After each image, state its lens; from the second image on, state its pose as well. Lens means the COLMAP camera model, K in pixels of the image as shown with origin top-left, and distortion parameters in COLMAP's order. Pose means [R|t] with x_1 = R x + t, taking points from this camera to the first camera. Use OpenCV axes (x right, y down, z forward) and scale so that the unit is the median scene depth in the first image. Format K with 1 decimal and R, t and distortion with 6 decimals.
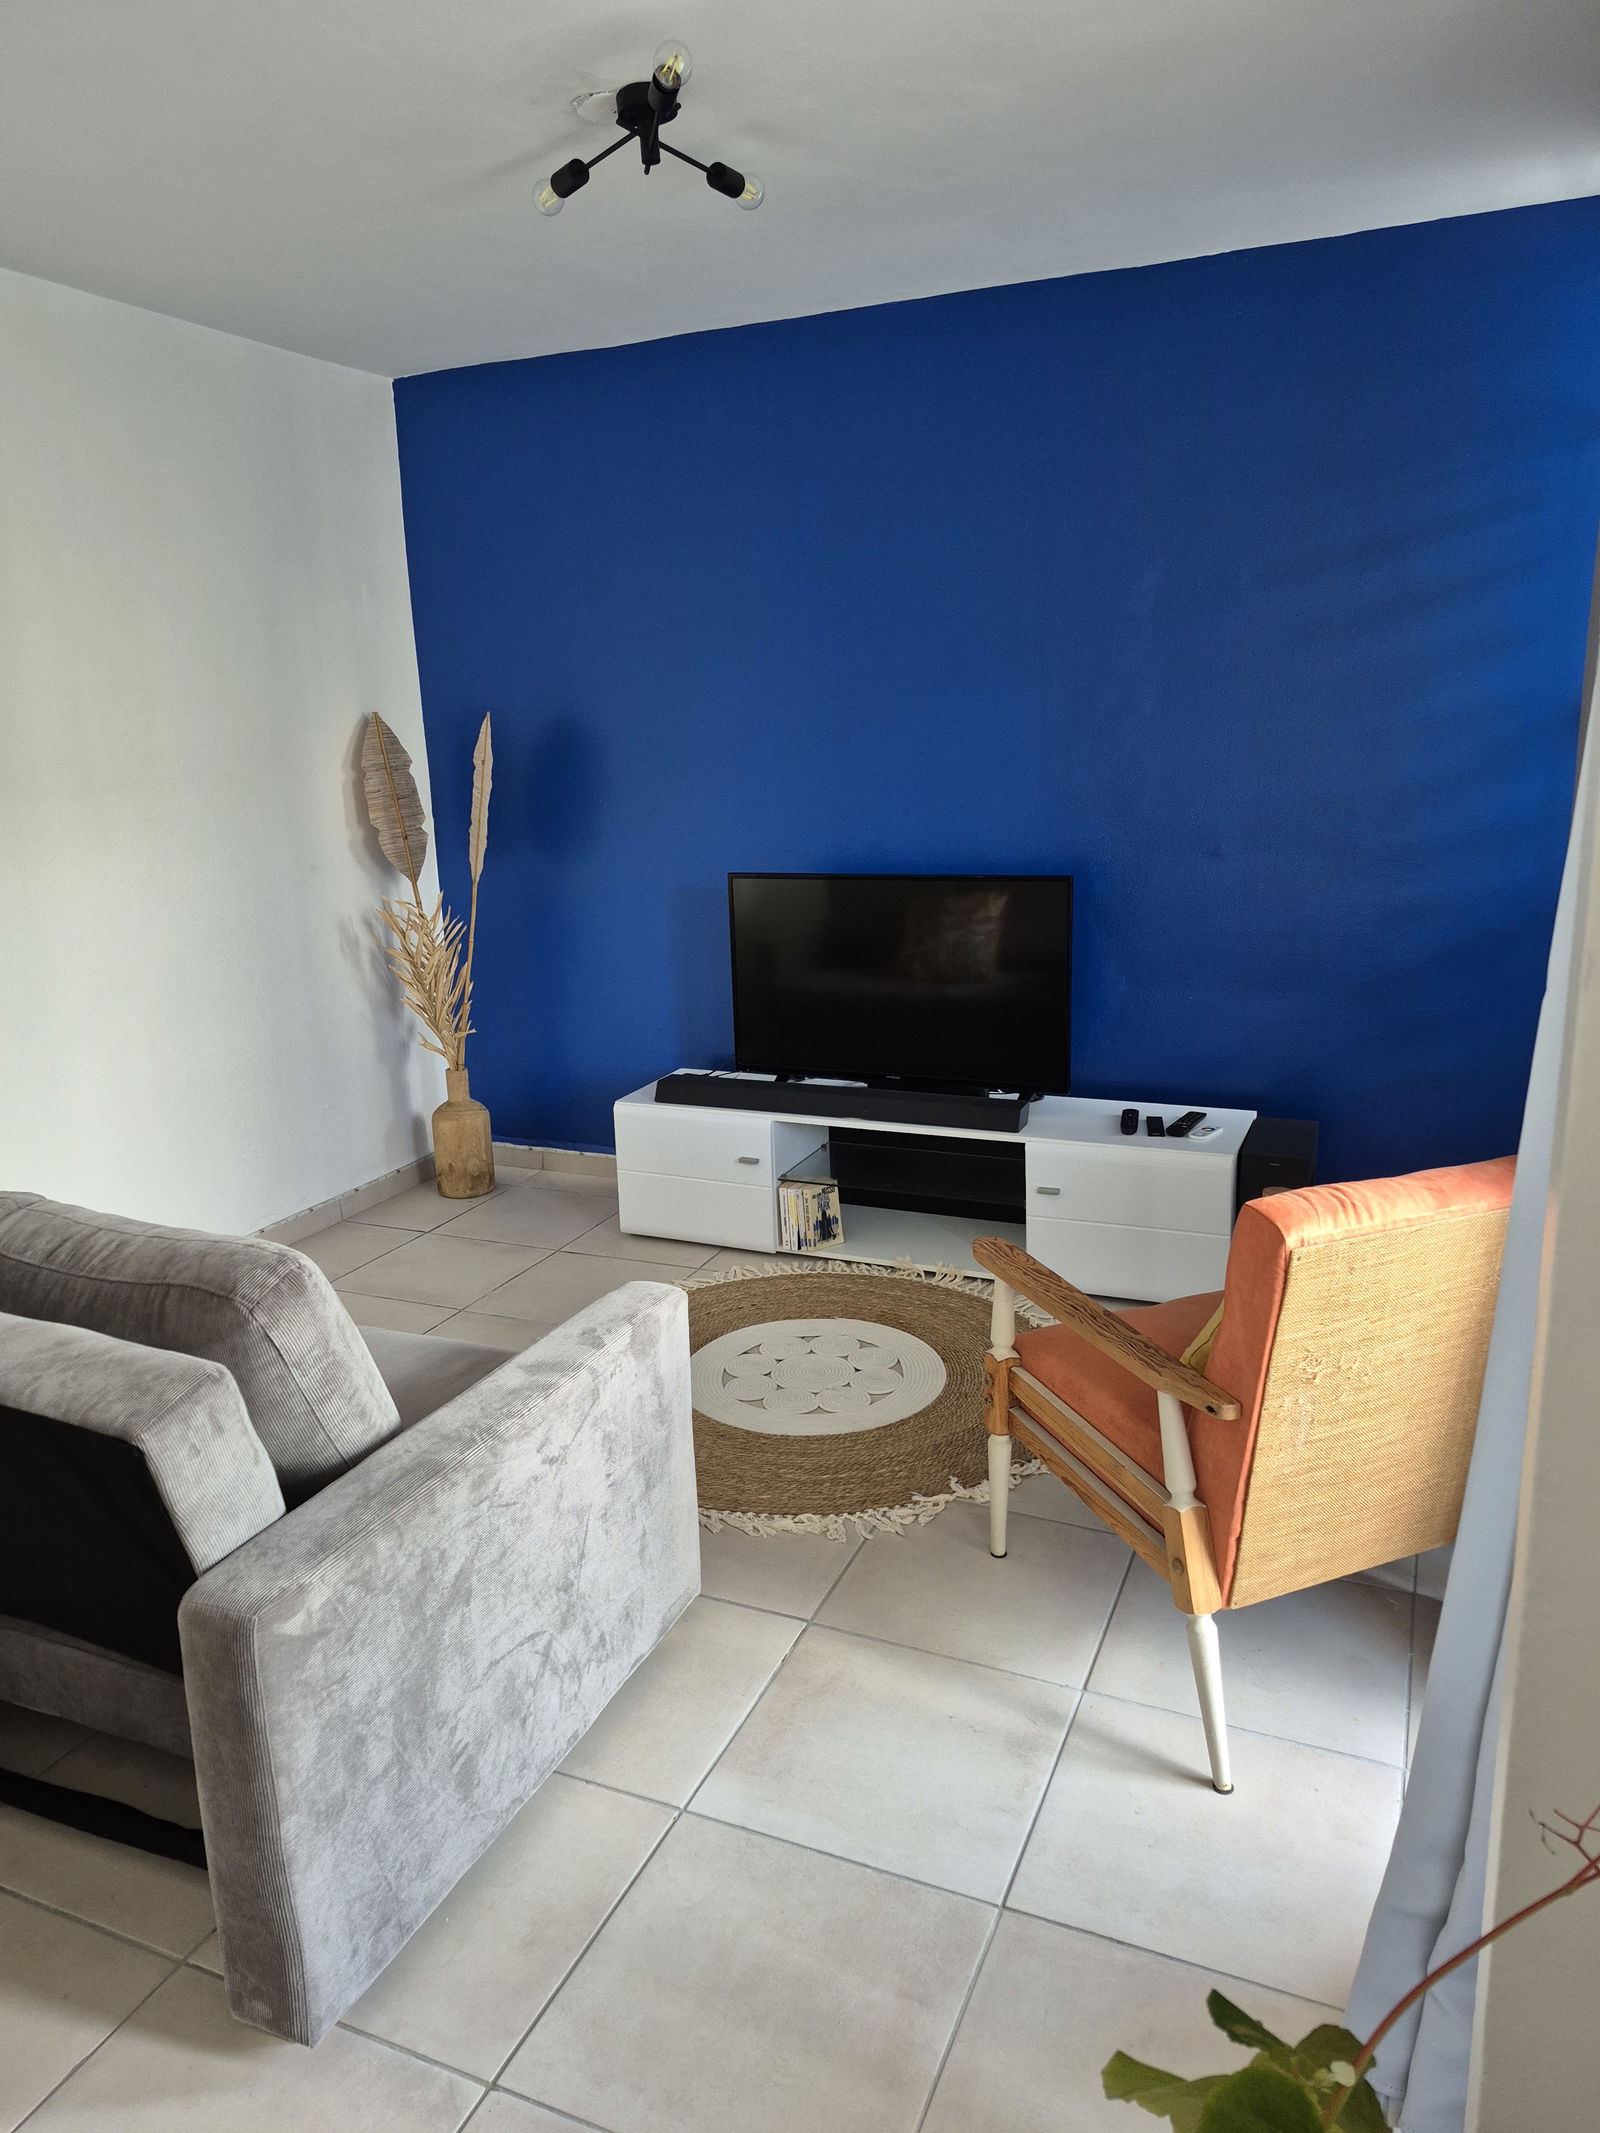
lens RADIAL K [[1476.1, 0, 782.8], [0, 1476.1, 1063.7], [0, 0, 1]] dist [0.144864, -0.233572]
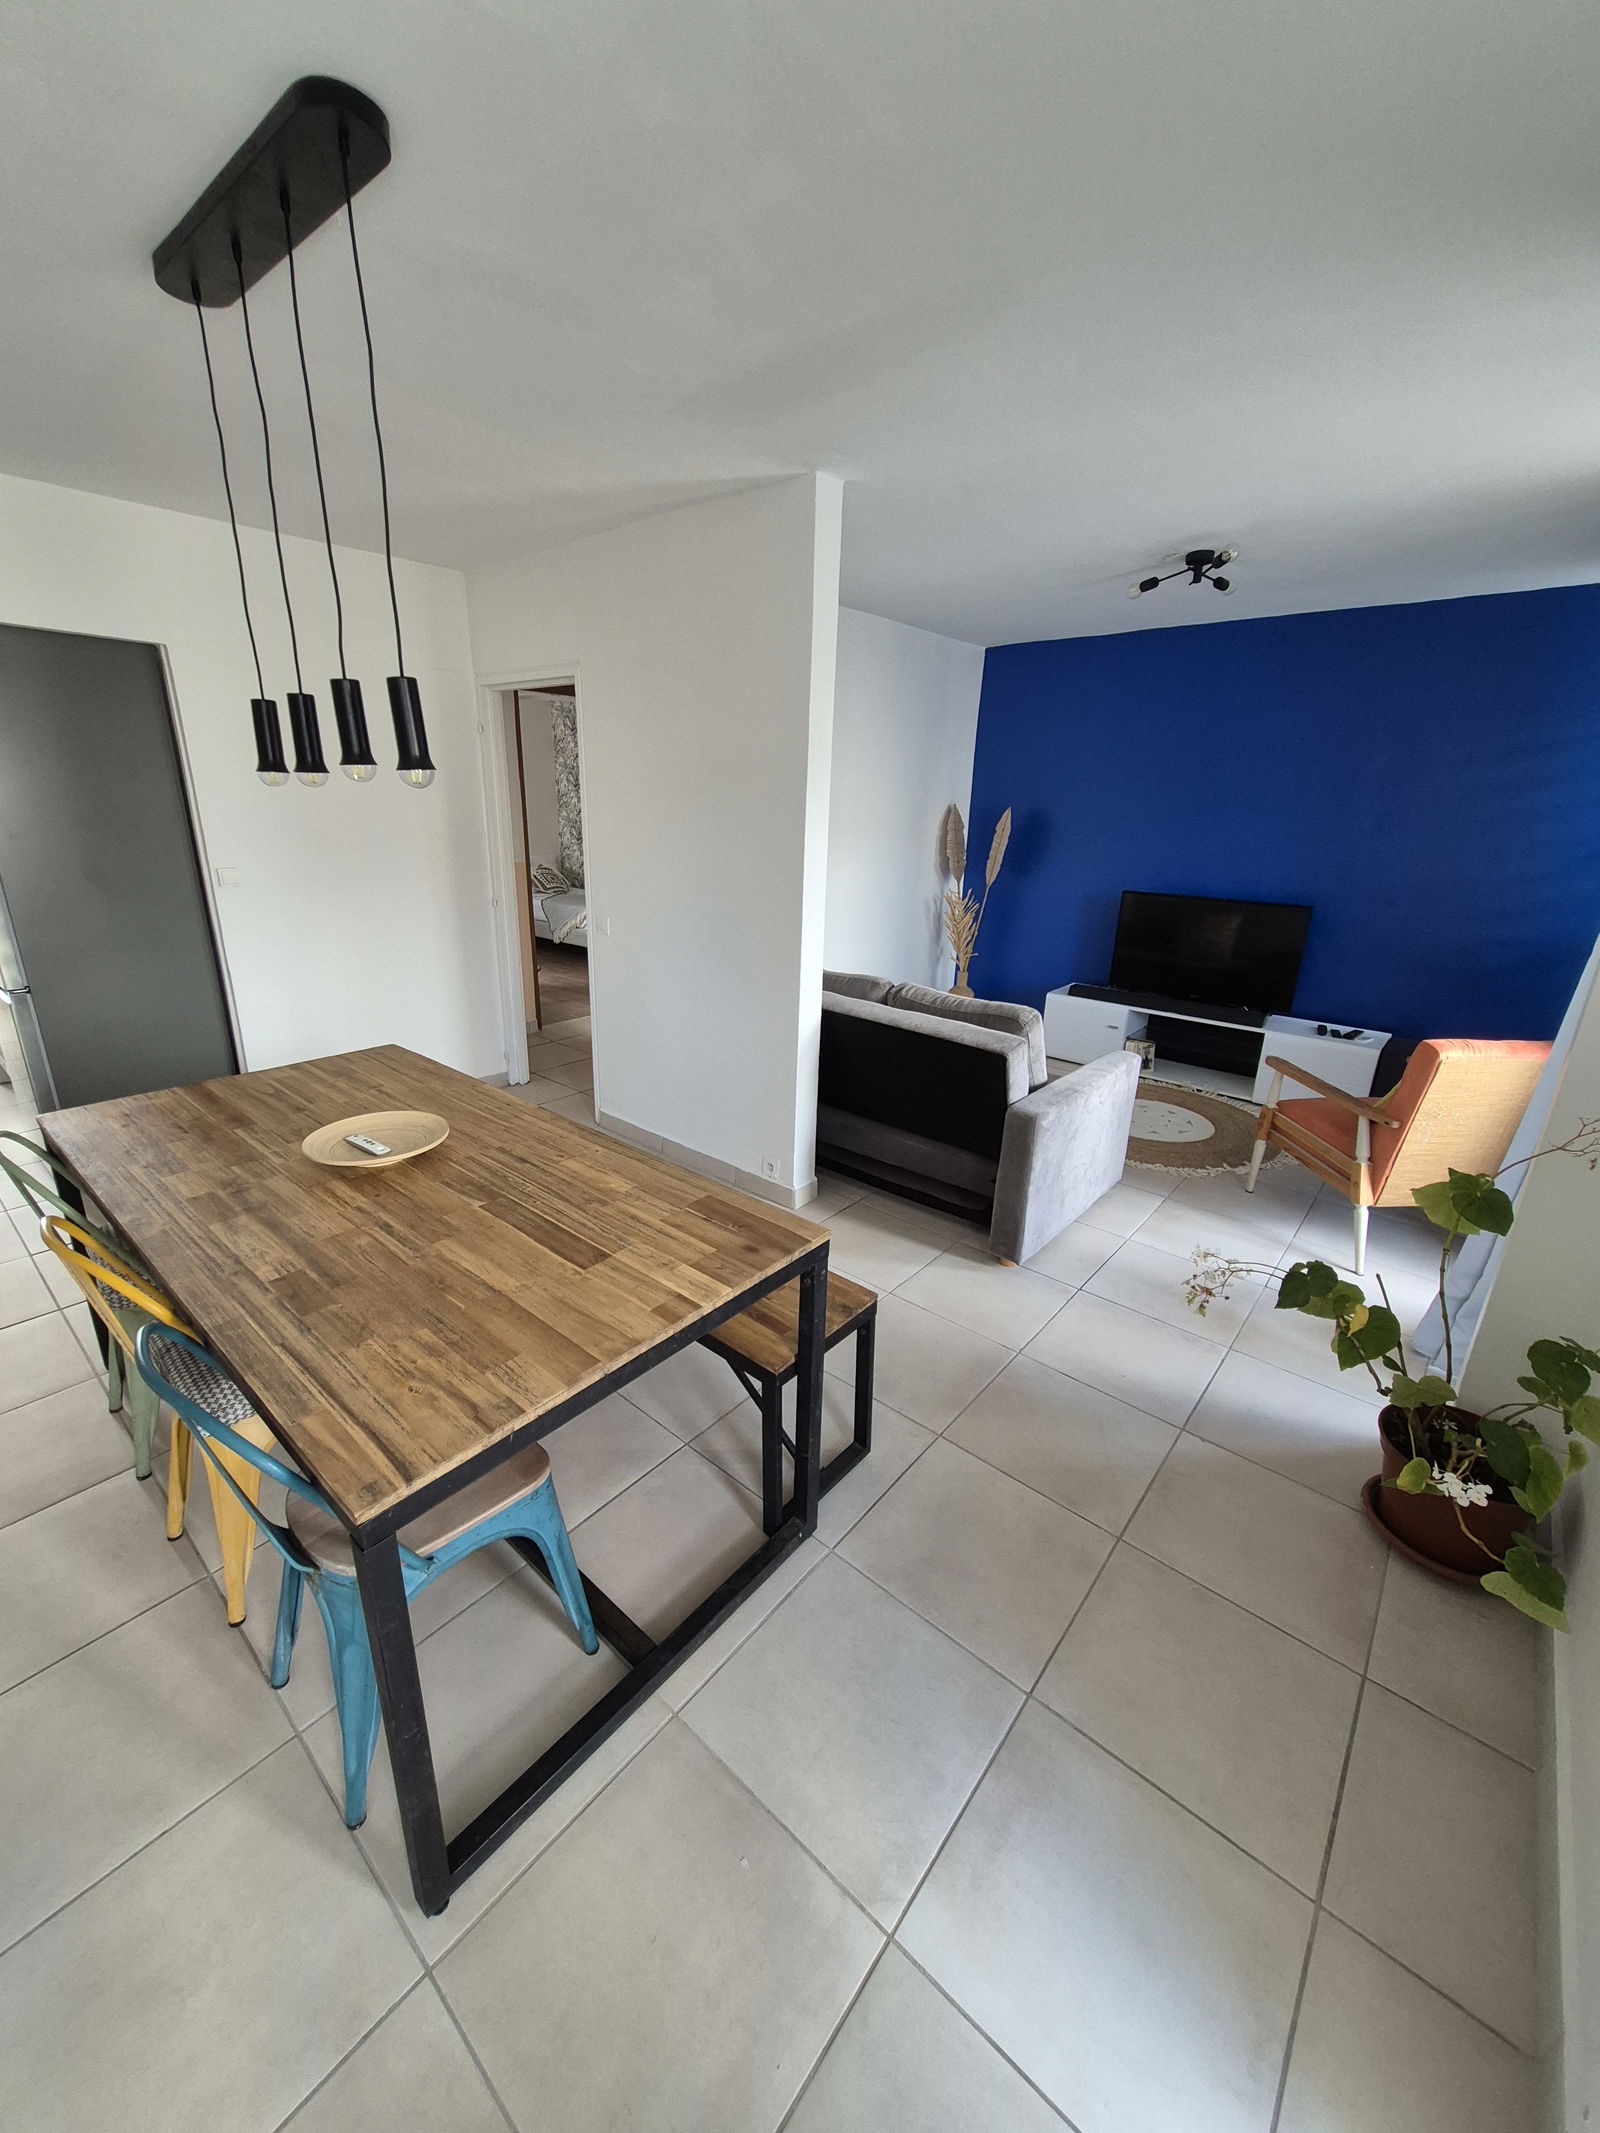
lens RADIAL K [[840.7, 0, 771.4], [0, 840.7, 1064.8], [0, 0, 1]] dist [0.010658, 0.000066]
pose [[0.953148, 0.142989, -0.266576, -0.167991], [-0.120901, 0.987855, 0.097594, 0.062946], [0.277293, -0.060792, 0.958860, -0.318984]]
